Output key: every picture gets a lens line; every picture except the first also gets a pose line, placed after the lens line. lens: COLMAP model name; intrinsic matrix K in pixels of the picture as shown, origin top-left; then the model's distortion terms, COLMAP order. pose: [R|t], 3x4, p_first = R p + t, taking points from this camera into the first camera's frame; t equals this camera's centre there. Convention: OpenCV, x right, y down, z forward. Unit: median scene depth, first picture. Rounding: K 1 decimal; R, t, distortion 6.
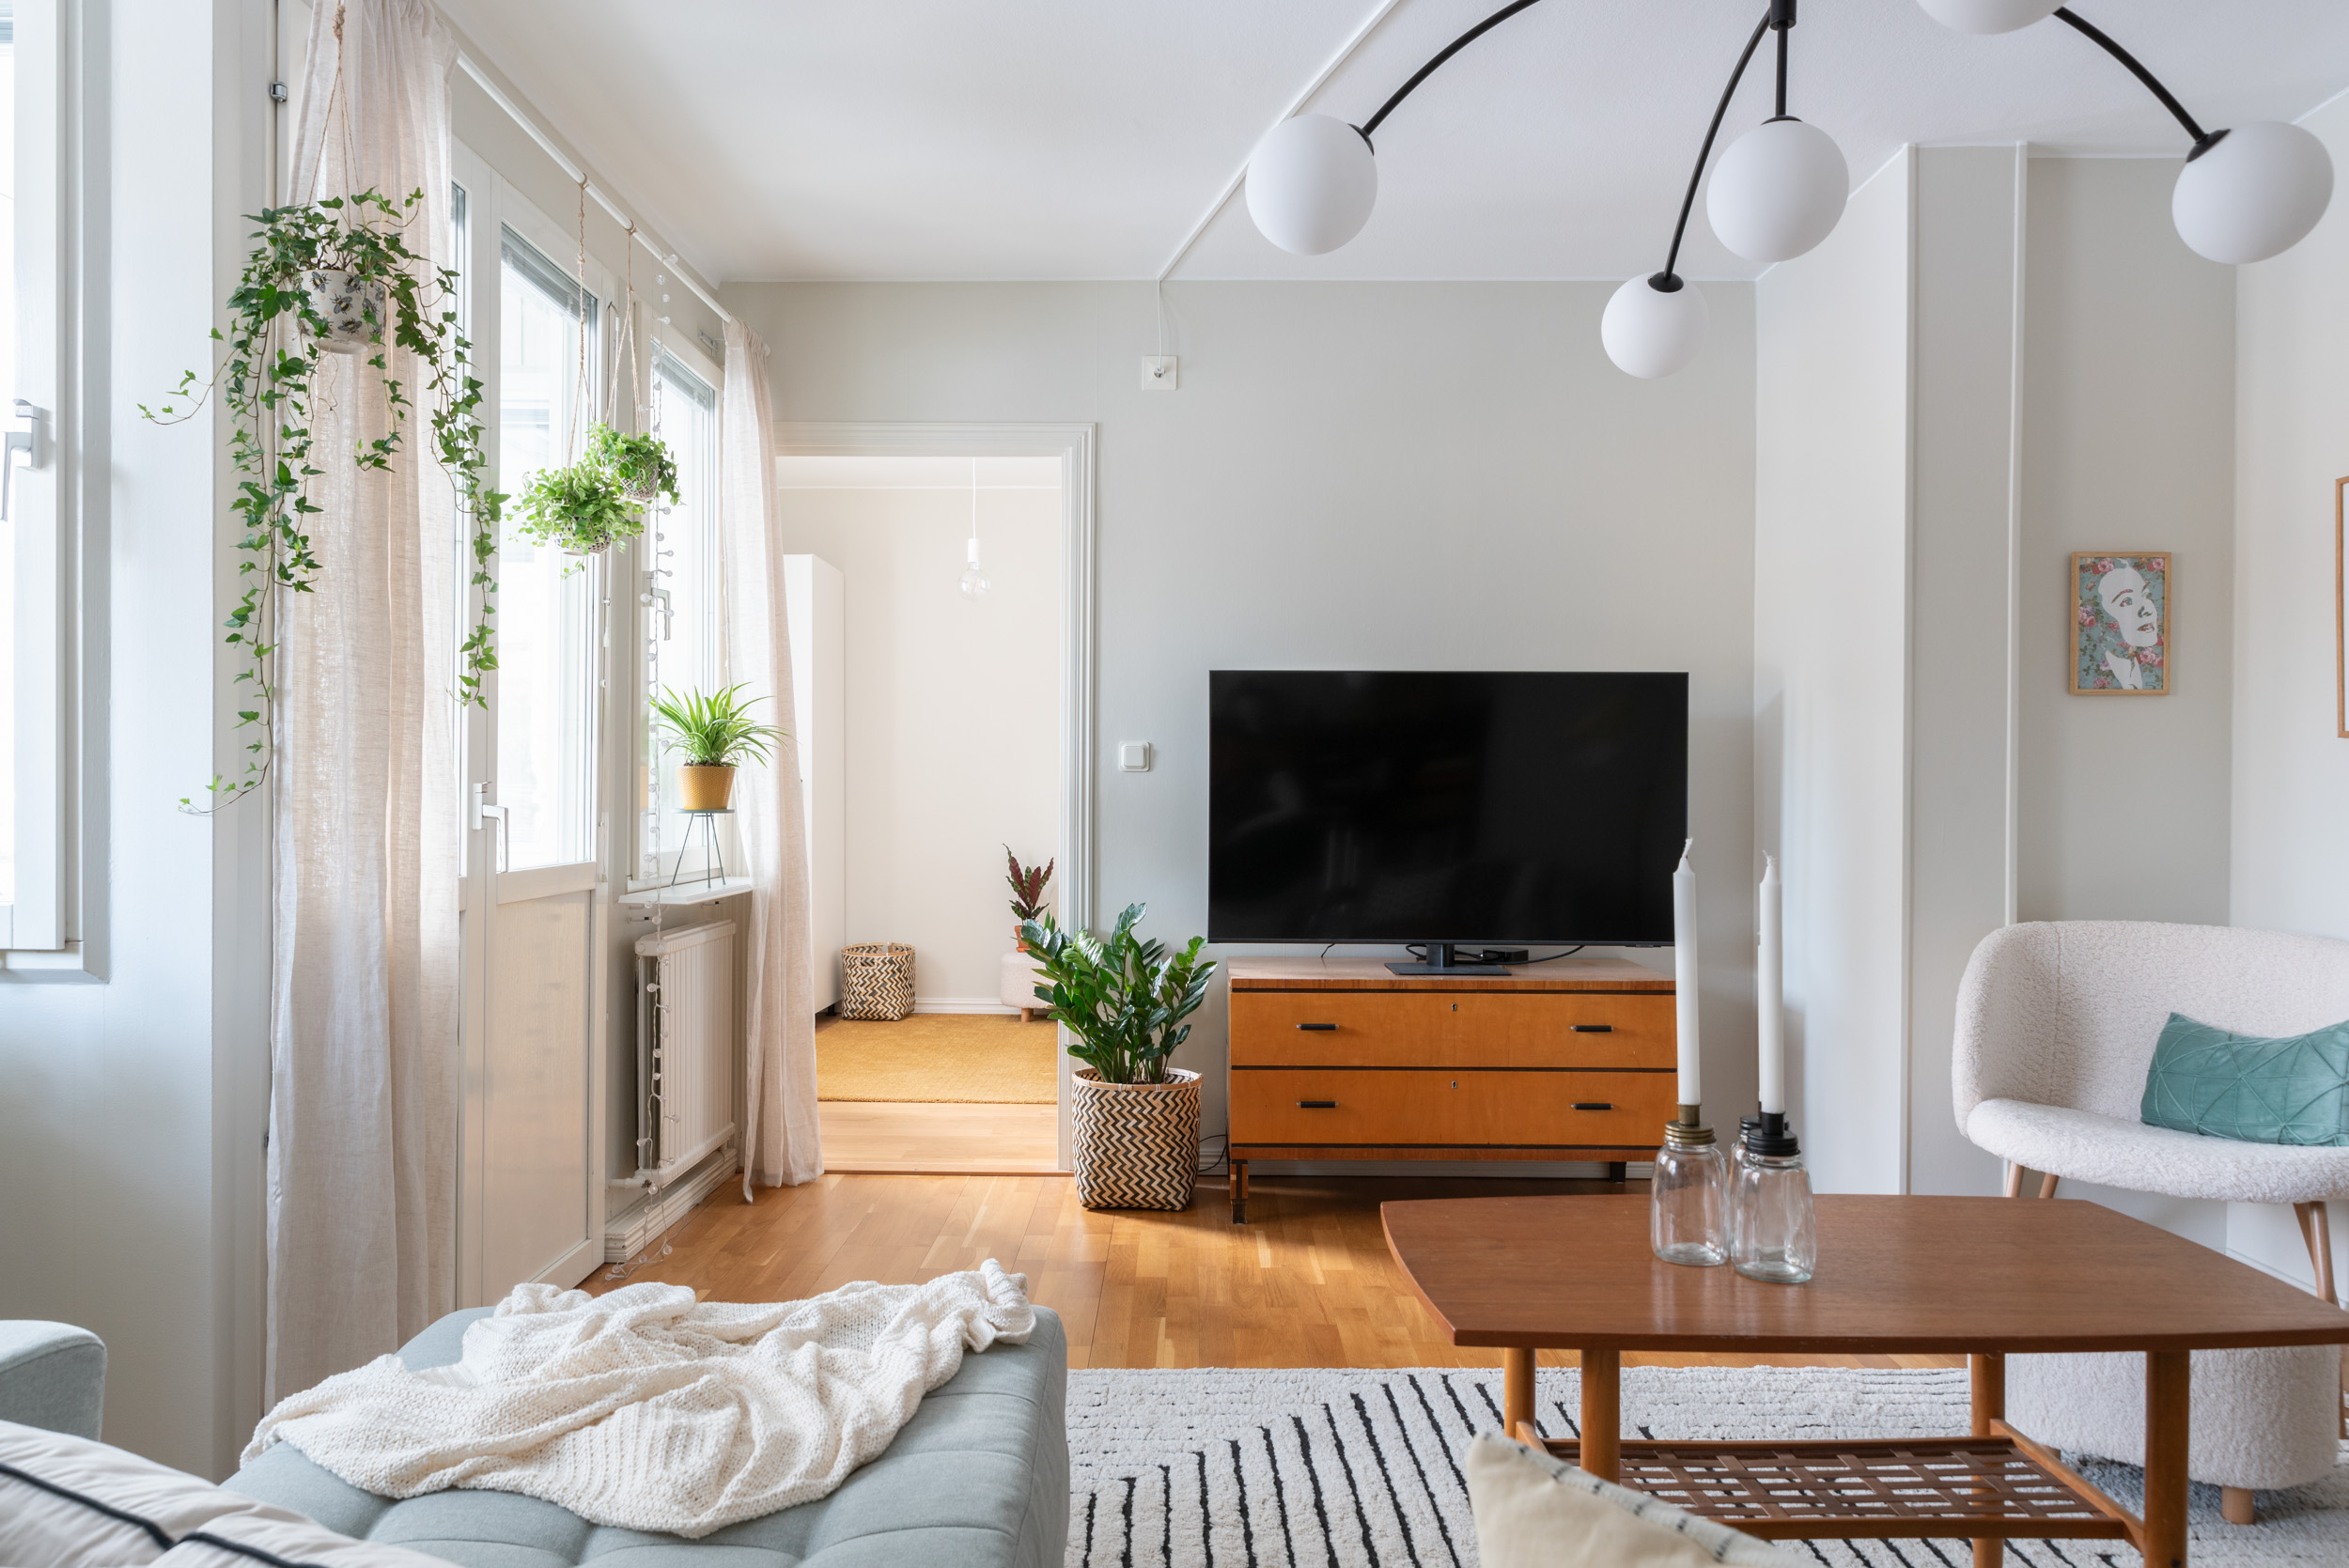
lens RADIAL K [[1593.1, 0, 1163.1], [0, 1593.1, 788.0], [0, 0, 1]] dist [0.017289, 0.002616]
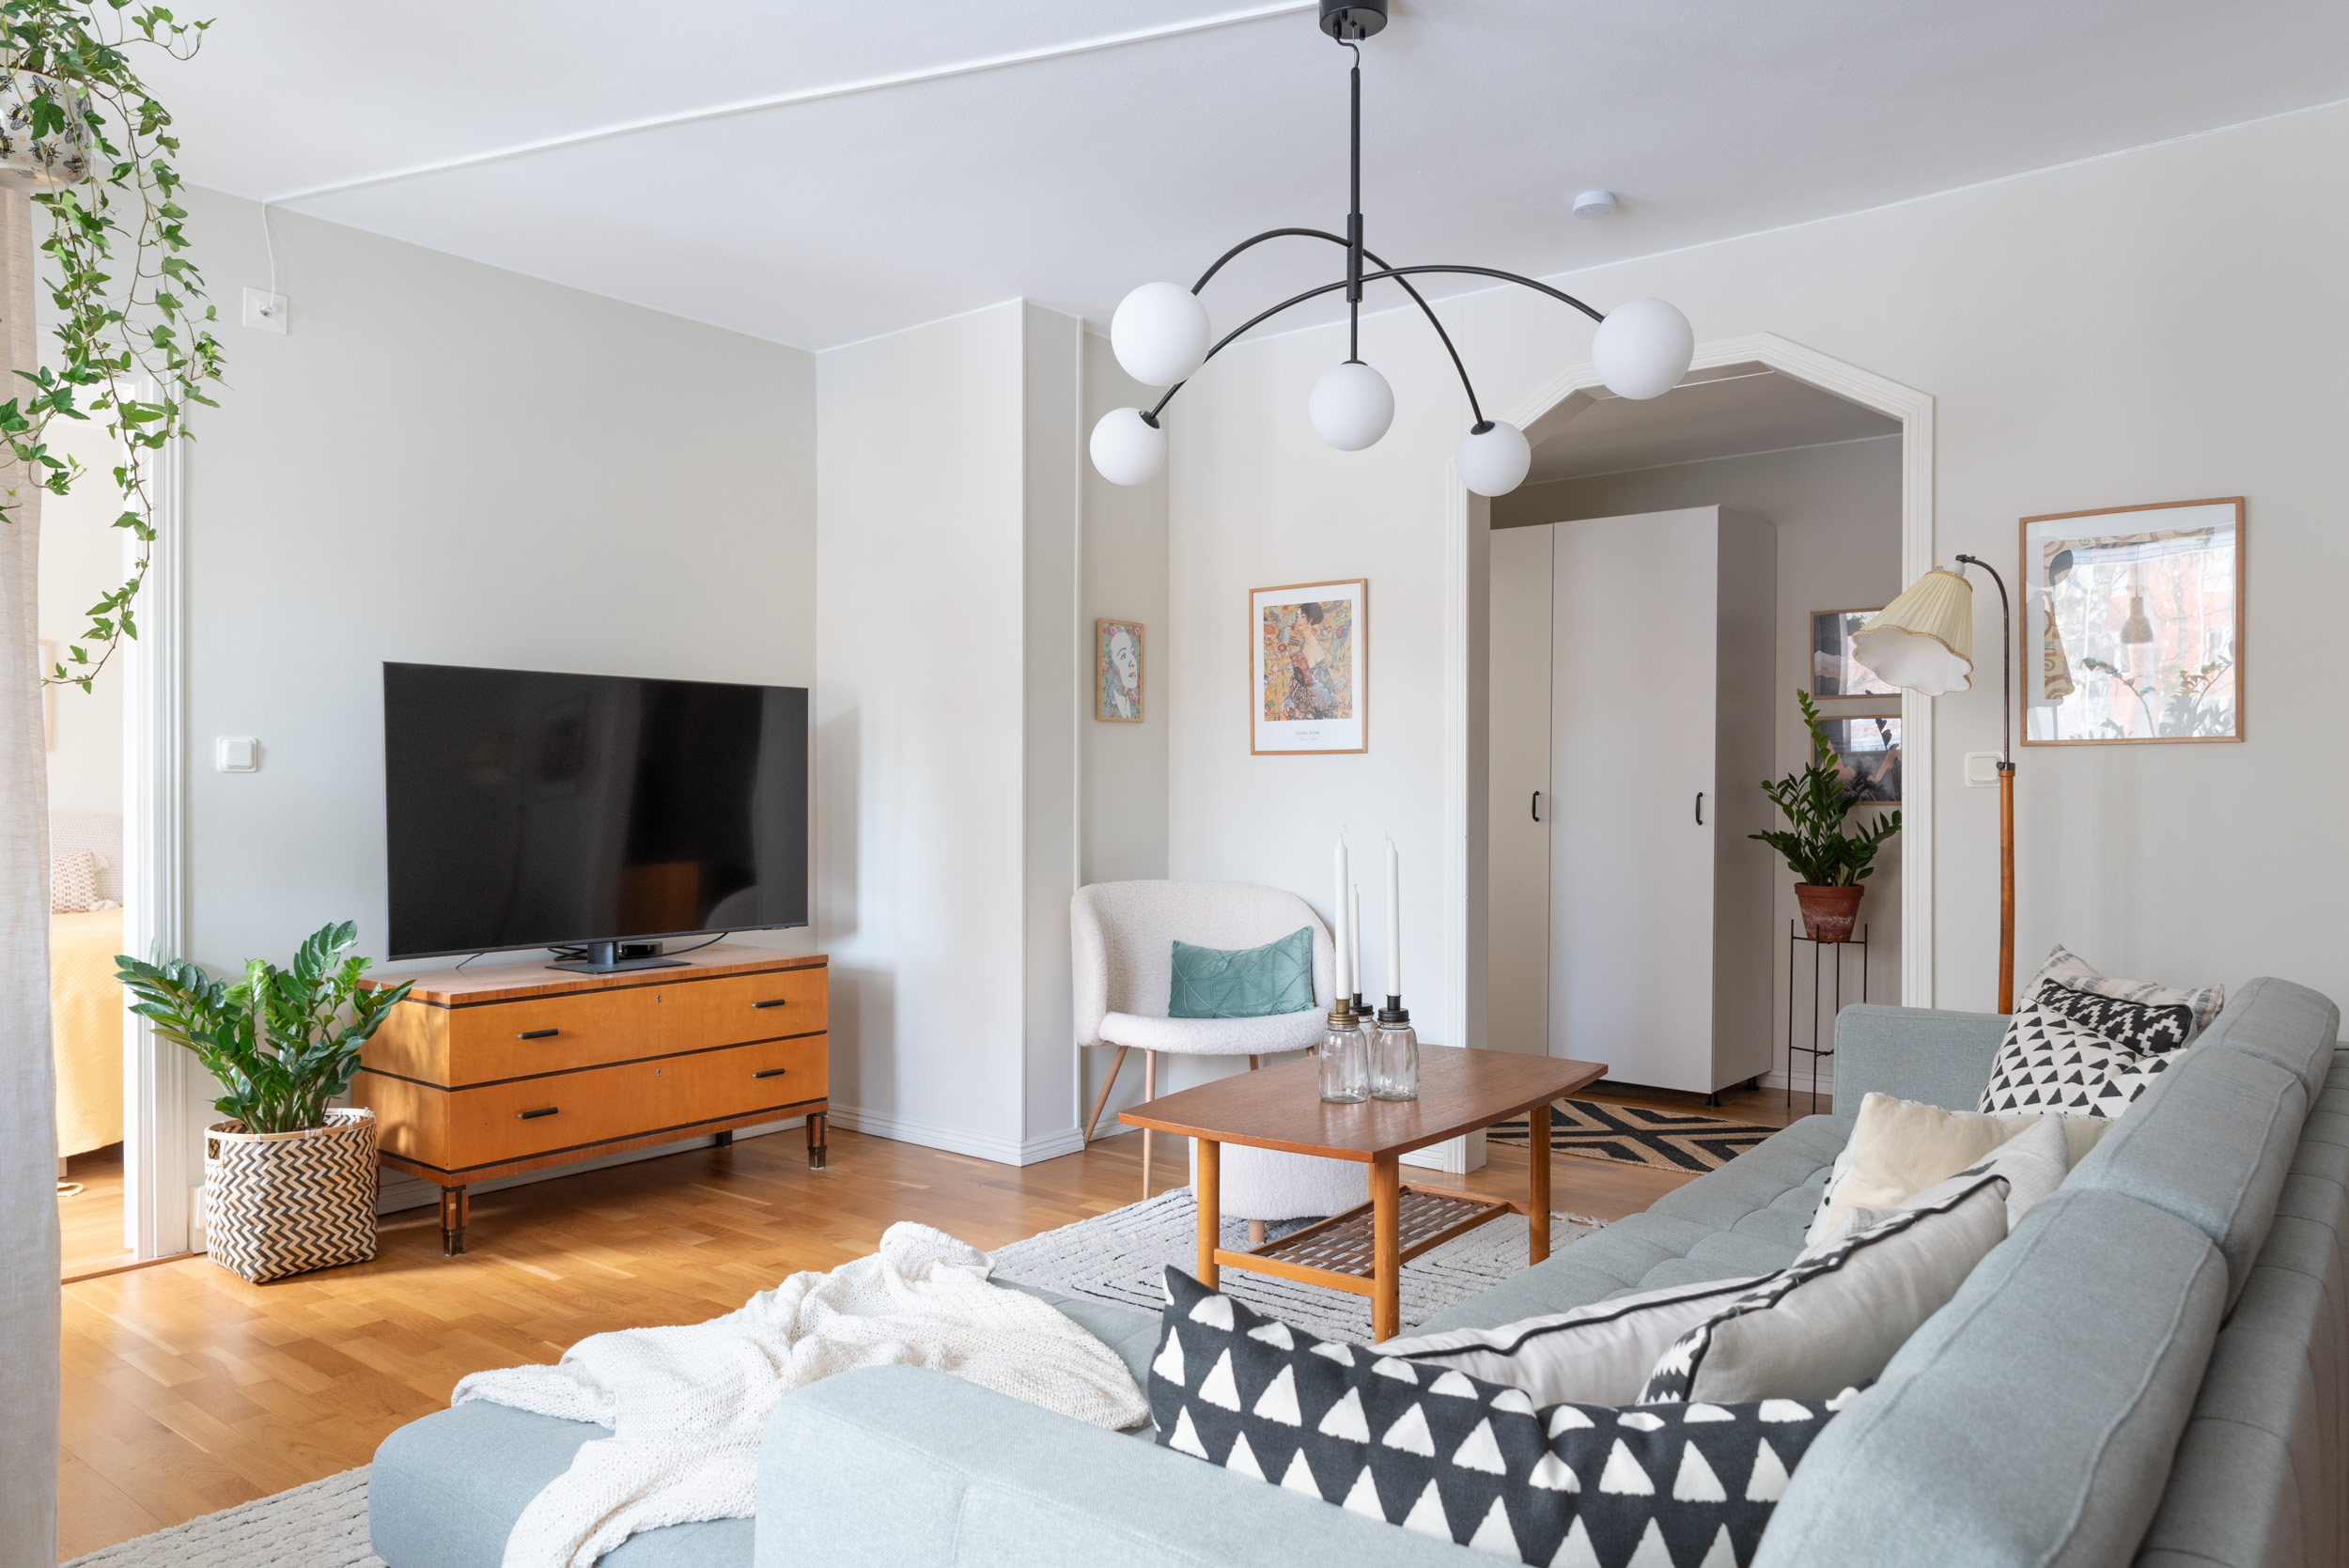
lens RADIAL K [[1593.1, 0, 1173.1], [0, 1593.1, 789.0], [0, 0, 1]] dist [0.017289, 0.002616]
pose [[0.617806, -0.006157, 0.786307, -0.443552], [0.002039, 0.999979, 0.006228, -0.006620], [-0.786328, -0.002244, 0.617805, 0.087046]]
